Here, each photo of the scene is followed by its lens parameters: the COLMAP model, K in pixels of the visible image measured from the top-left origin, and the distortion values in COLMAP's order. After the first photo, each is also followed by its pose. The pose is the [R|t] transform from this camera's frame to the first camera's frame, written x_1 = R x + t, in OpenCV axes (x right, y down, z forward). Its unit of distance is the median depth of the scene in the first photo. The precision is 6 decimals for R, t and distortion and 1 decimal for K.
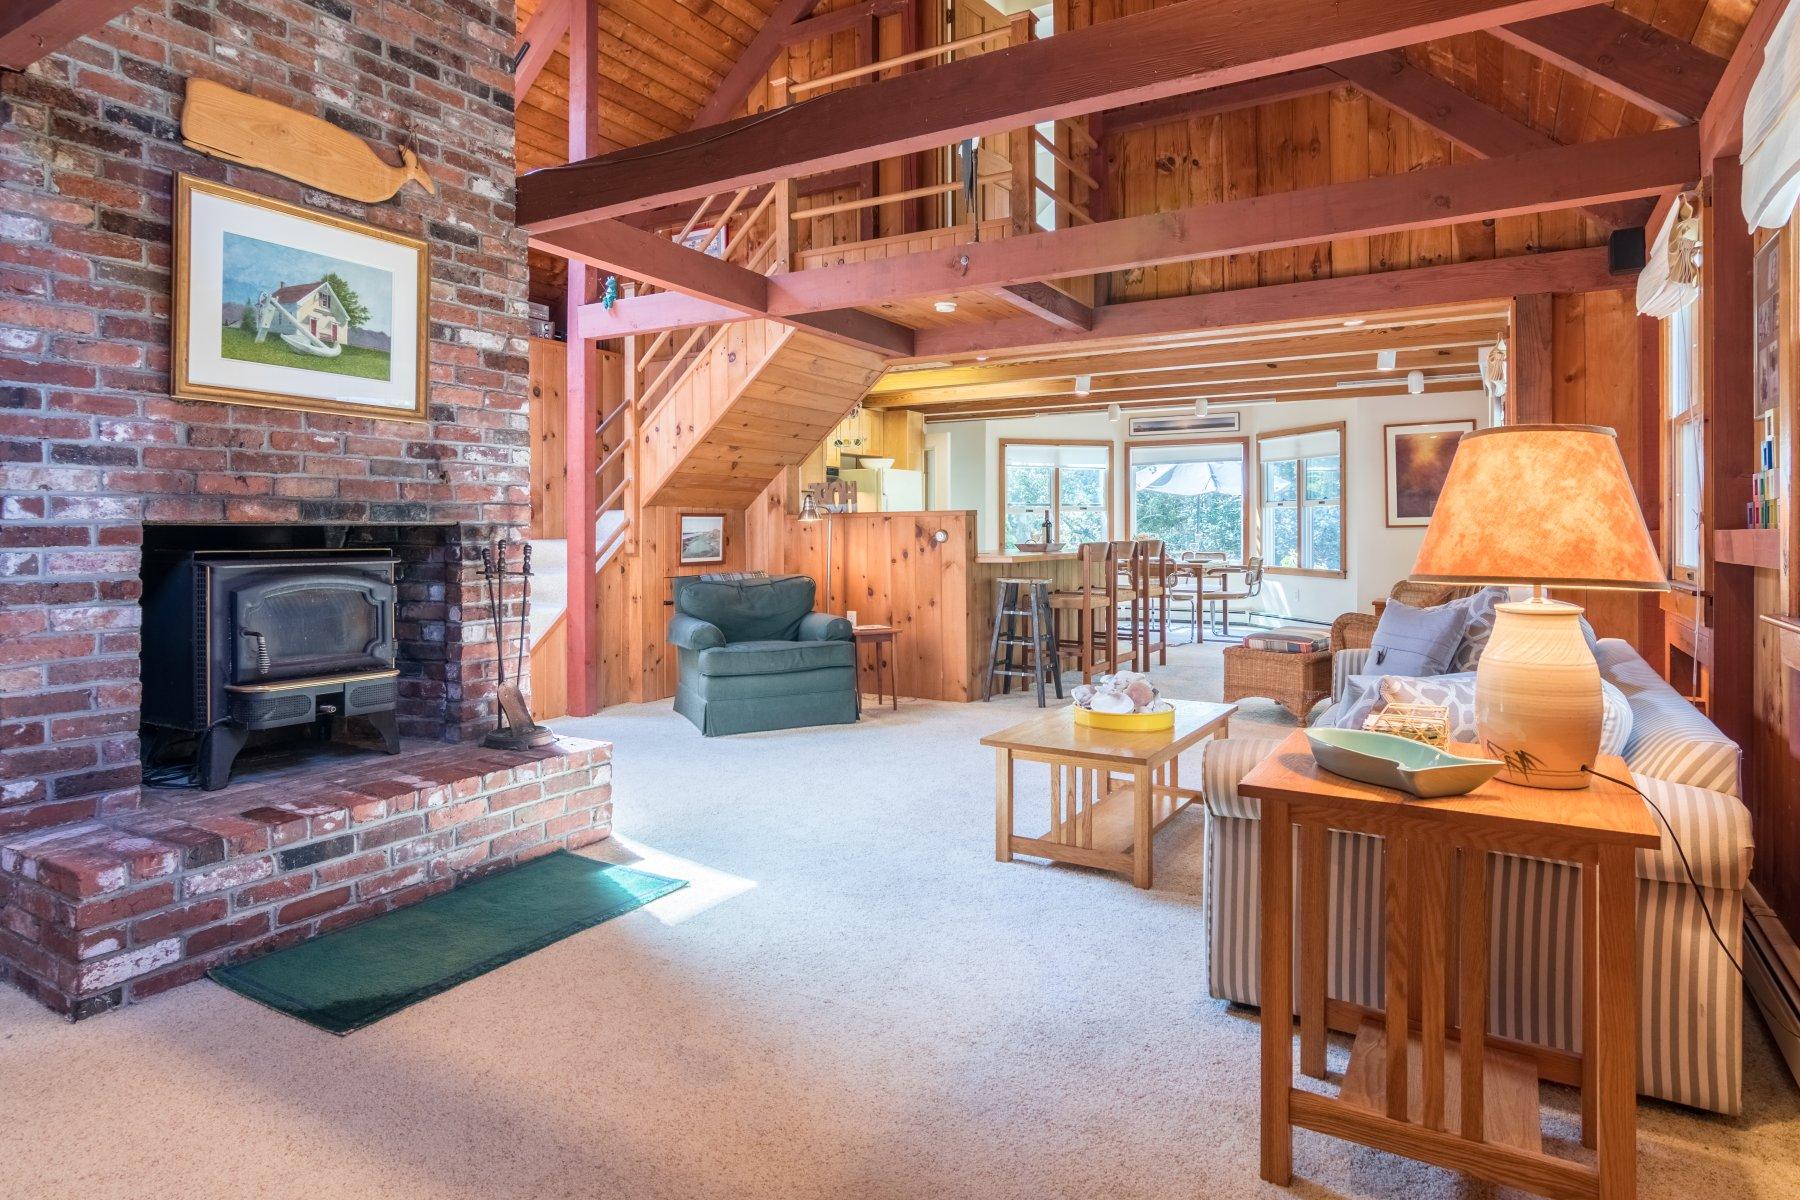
lens RADIAL K [[1016.4, 0, 900.7], [0, 1016.4, 535.5], [0, 0, 1]] dist [-0.002163, -0.000466]
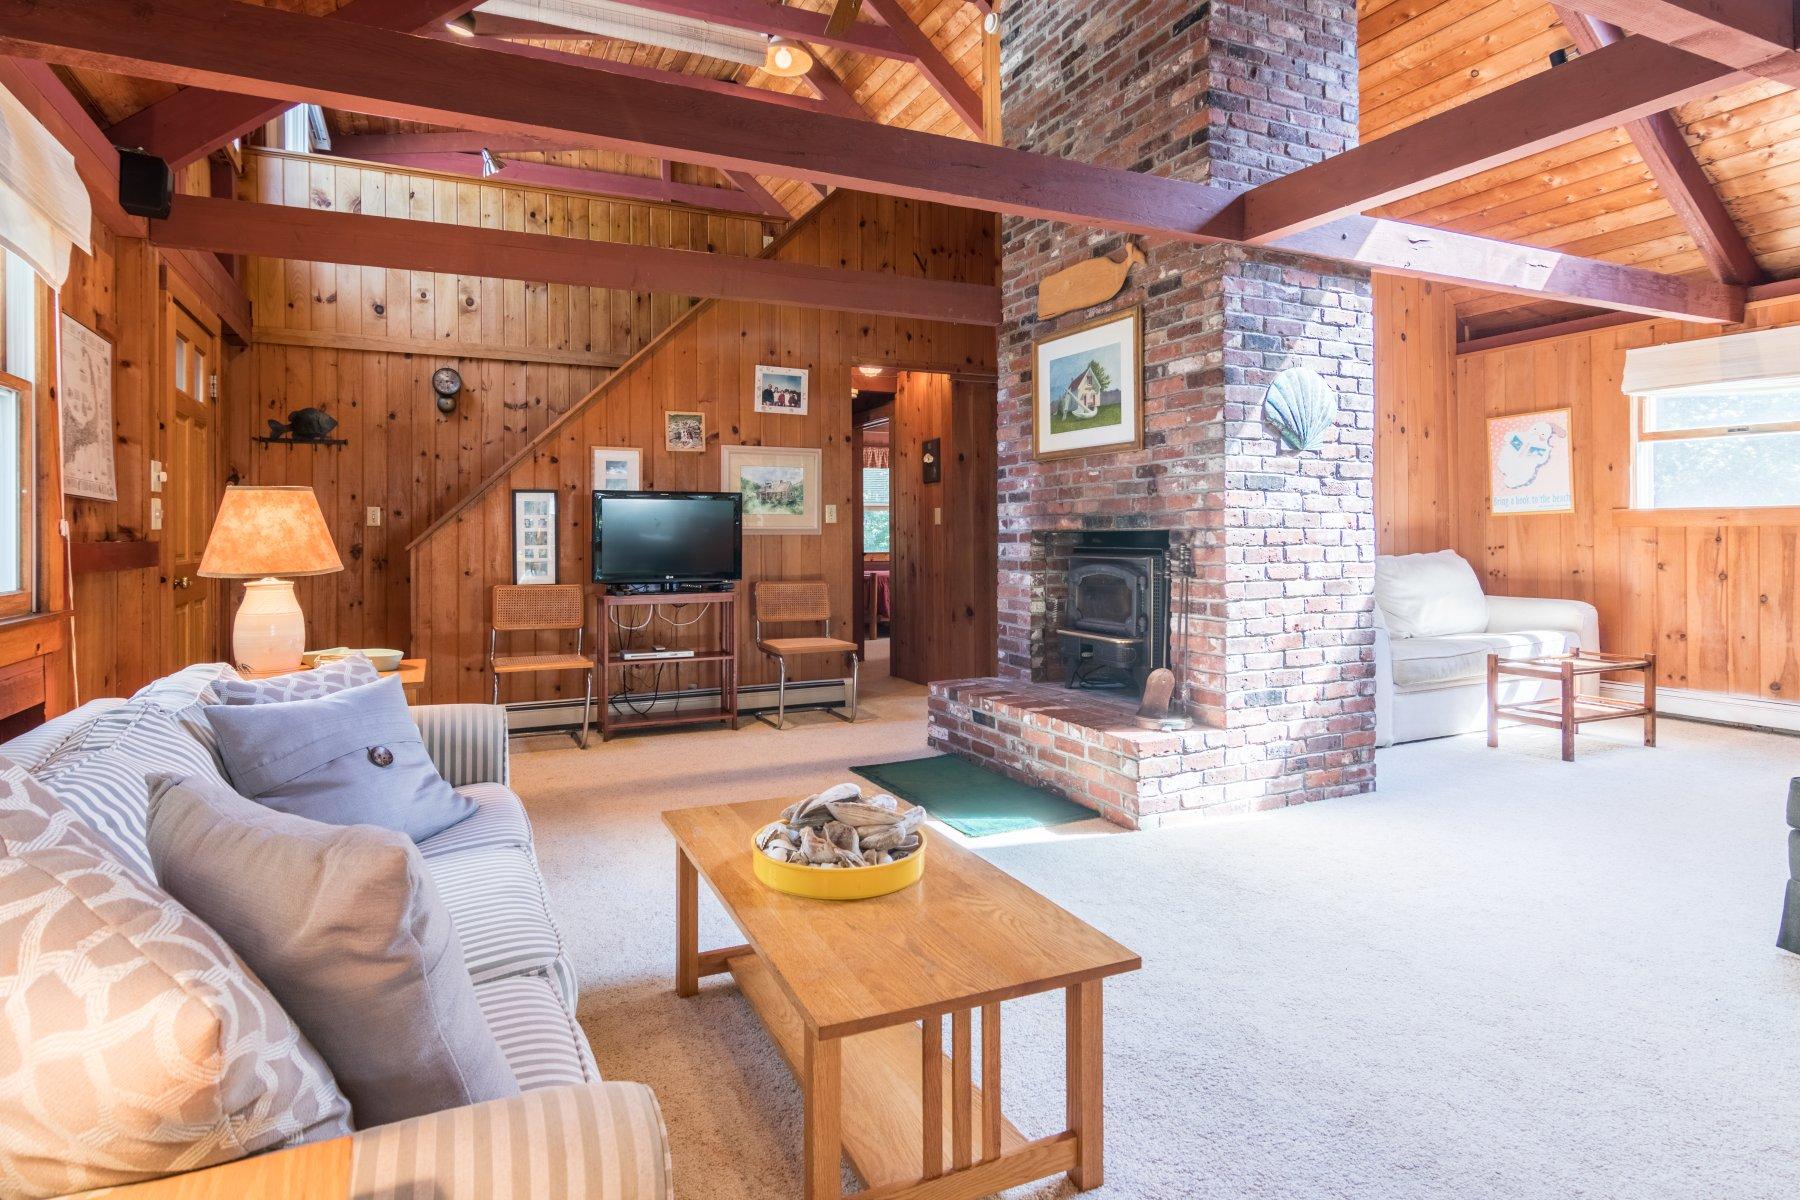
lens RADIAL K [[933.1, 0, 841.6], [0, 933.1, 531.3], [0, 0, 1]] dist [0.002348, 0.001710]
pose [[-0.582500, 0.000717, -0.812830, 0.738673], [0.001287, 0.999999, -0.000040, -0.010443], [0.812830, -0.001069, -0.582500, 1.466261]]
